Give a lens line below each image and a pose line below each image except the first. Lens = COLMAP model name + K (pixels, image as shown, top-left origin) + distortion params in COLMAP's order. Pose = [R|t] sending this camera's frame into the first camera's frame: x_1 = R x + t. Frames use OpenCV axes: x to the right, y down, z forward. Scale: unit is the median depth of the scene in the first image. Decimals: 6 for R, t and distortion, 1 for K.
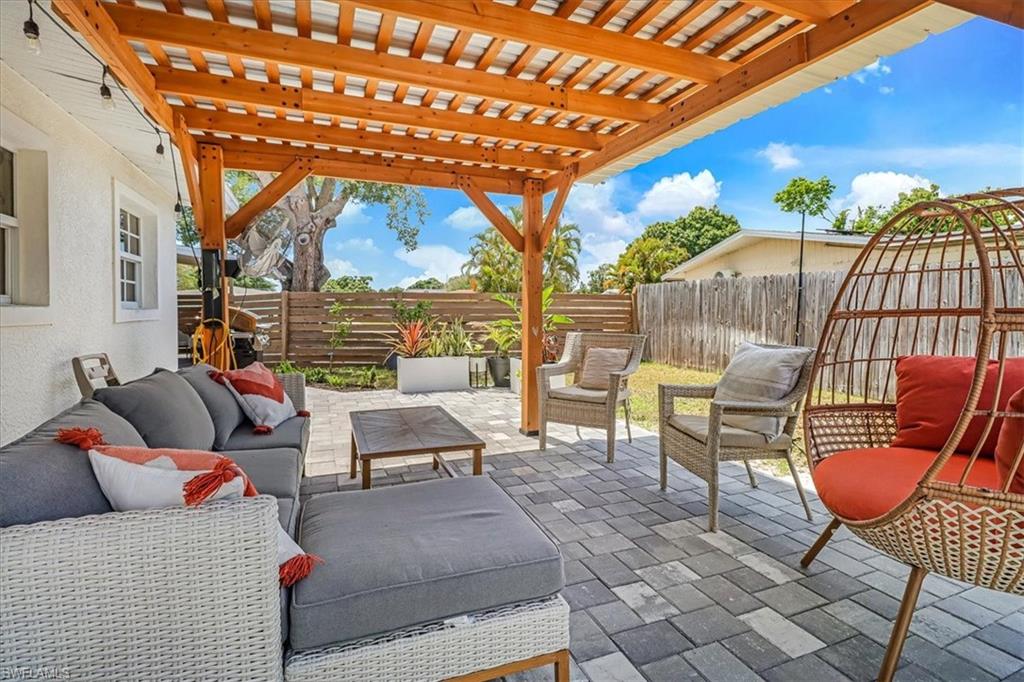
lens RADIAL K [[493.0, 0, 507.9], [0, 493.0, 324.6], [0, 0, 1]] dist [-0.014368, -0.000139]
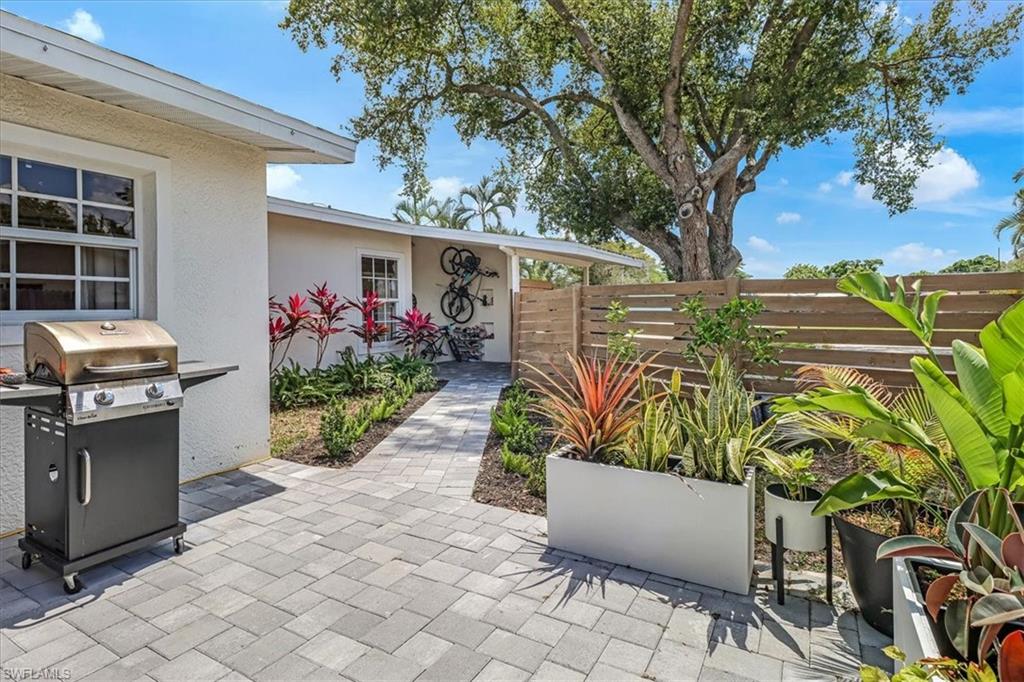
lens RADIAL K [[540.6, 0, 494.0], [0, 540.6, 312.4], [0, 0, 1]] dist [0.000162, 0.000284]
pose [[0.627825, 0.010109, -0.778289, 0.026568], [-0.020044, 0.999794, -0.003183, -0.012866], [0.778096, 0.017599, 0.627898, 0.238910]]
